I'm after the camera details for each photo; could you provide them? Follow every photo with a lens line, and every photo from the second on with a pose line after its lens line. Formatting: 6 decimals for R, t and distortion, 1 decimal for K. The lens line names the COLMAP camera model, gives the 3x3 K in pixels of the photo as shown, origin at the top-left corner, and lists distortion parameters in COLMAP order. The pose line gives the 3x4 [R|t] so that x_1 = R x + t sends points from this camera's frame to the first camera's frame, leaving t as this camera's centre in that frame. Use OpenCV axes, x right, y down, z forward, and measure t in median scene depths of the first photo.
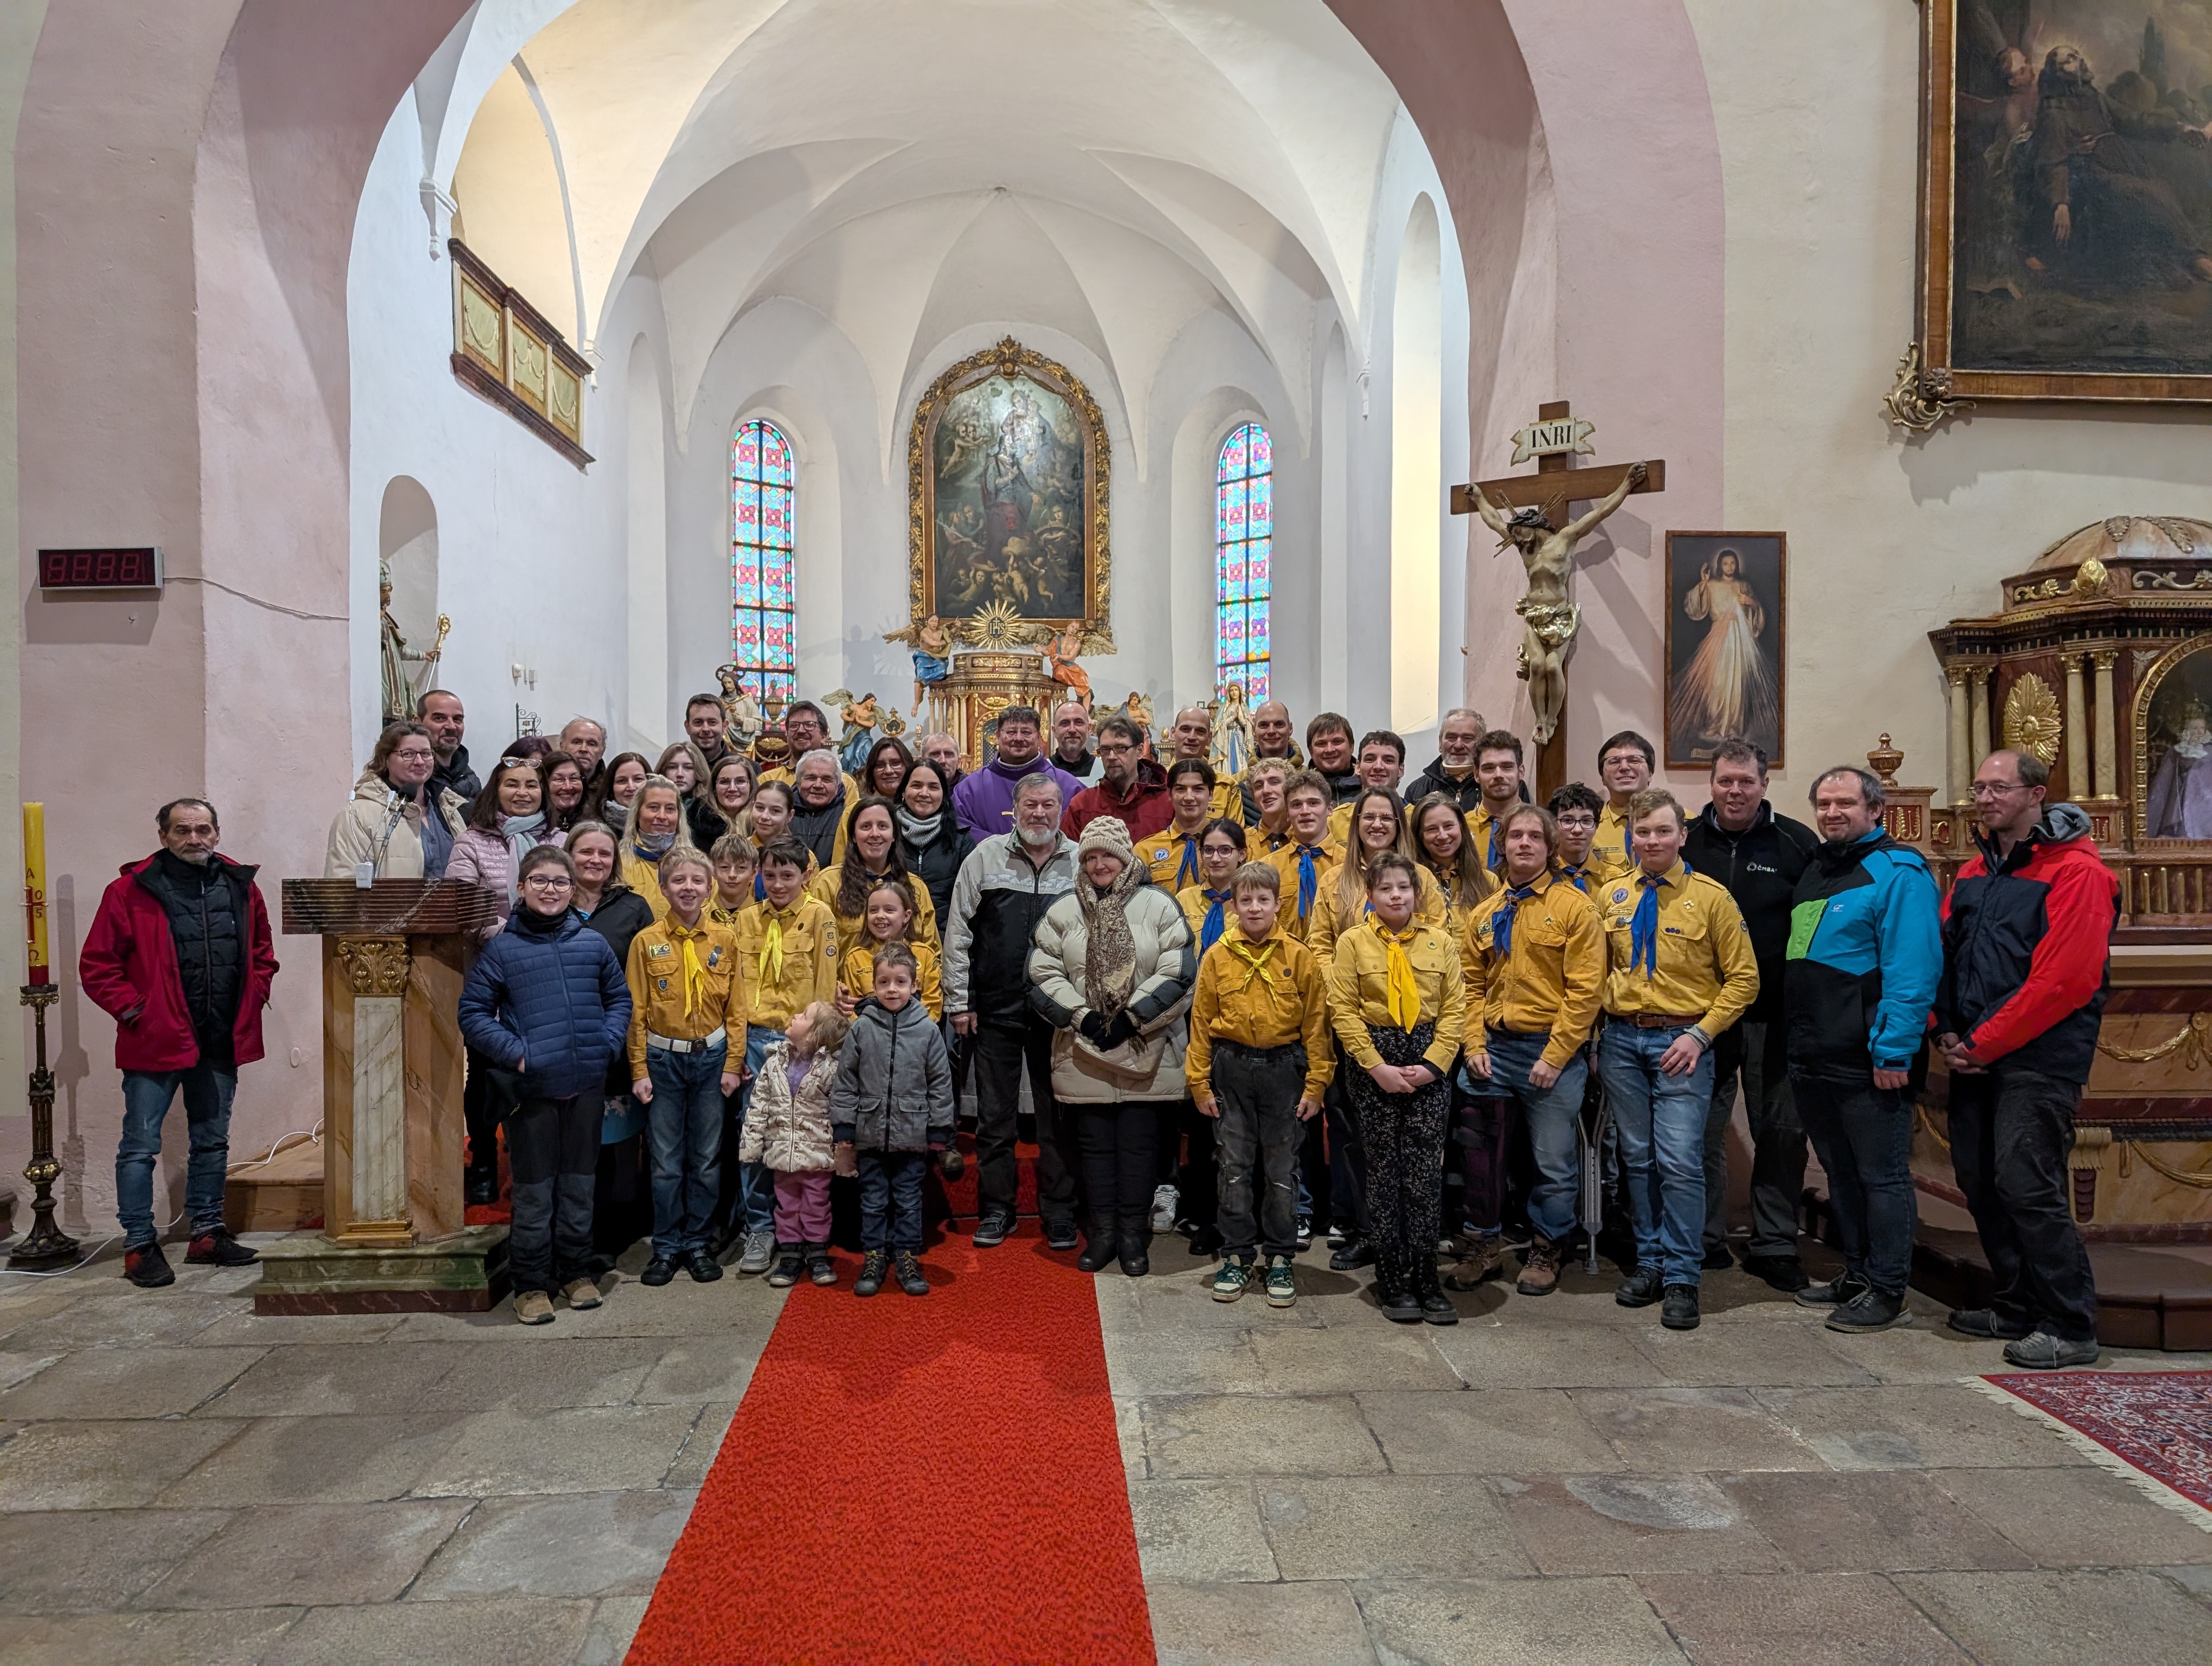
lens RADIAL K [[1590.7, 0, 1099.2], [0, 1590.7, 863.0], [0, 0, 1]] dist [0.009213, -0.006327]
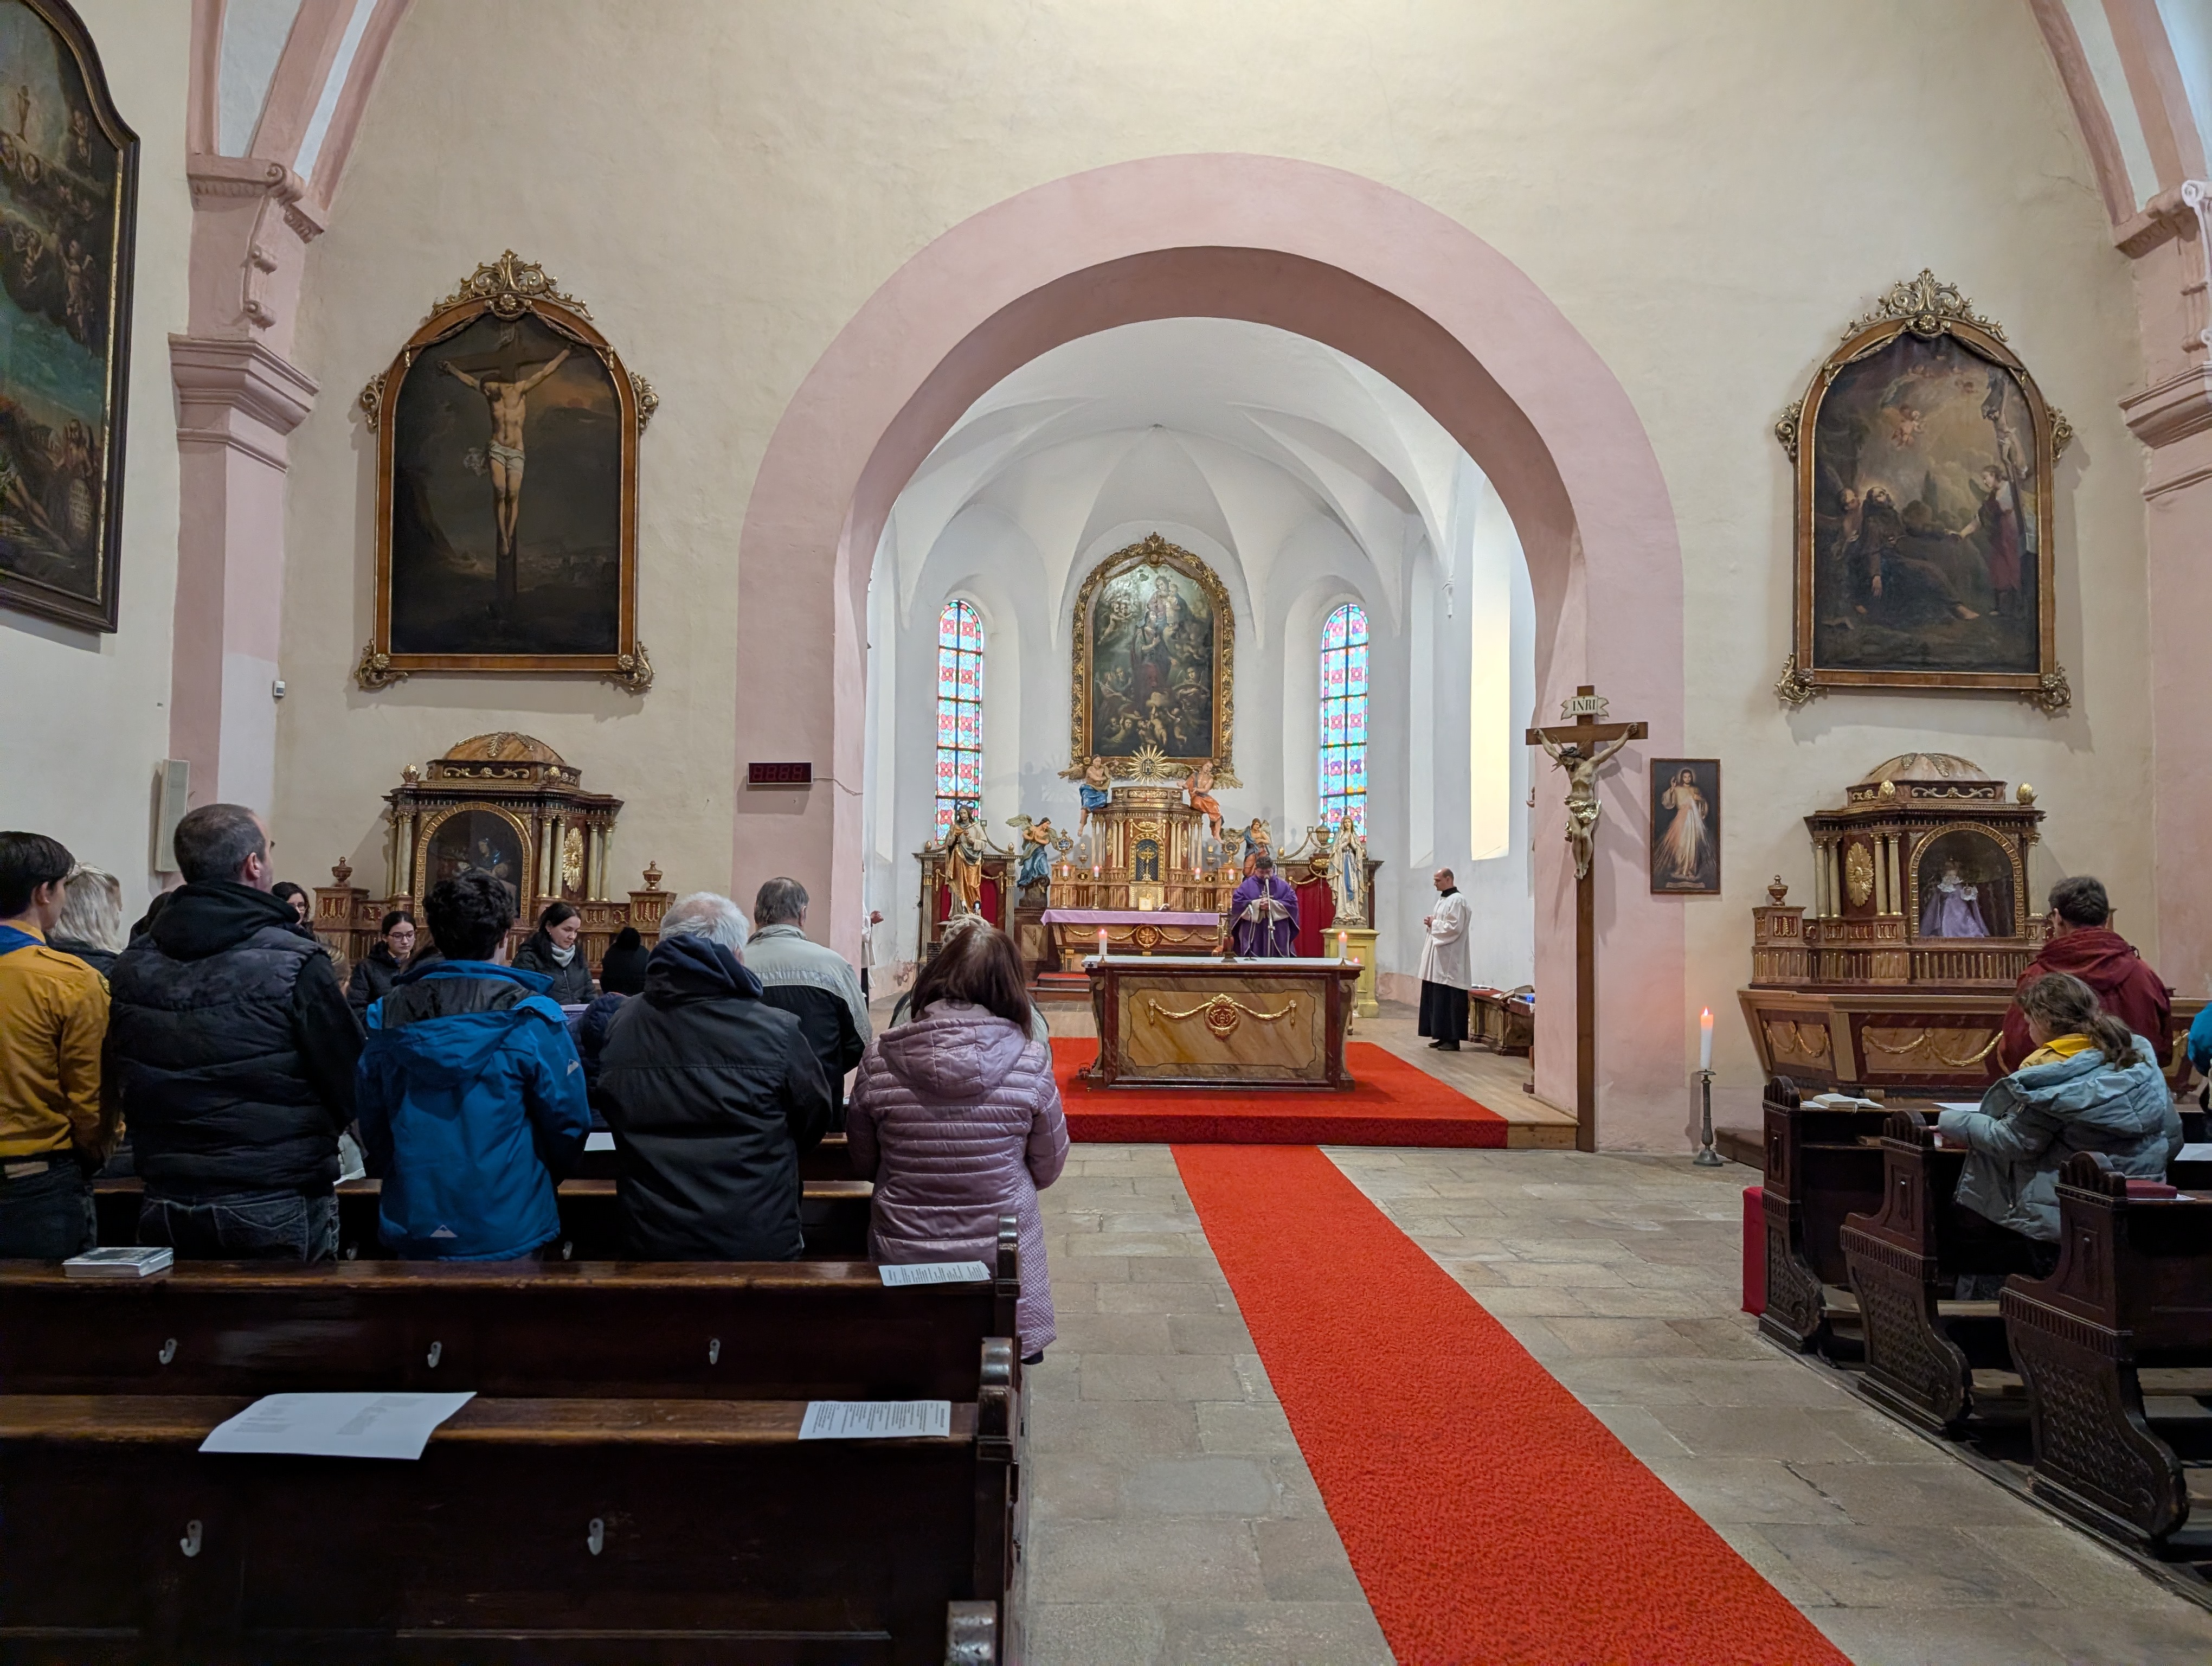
lens RADIAL K [[1525.2, 0, 1105.0], [0, 1525.2, 877.2], [0, 0, 1]] dist [0.000695, -0.000826]
pose [[0.999194, 0.012341, -0.038189, -0.177057], [-0.014480, 0.998312, -0.056246, 0.025220], [0.037430, 0.056754, 0.997686, -0.684935]]
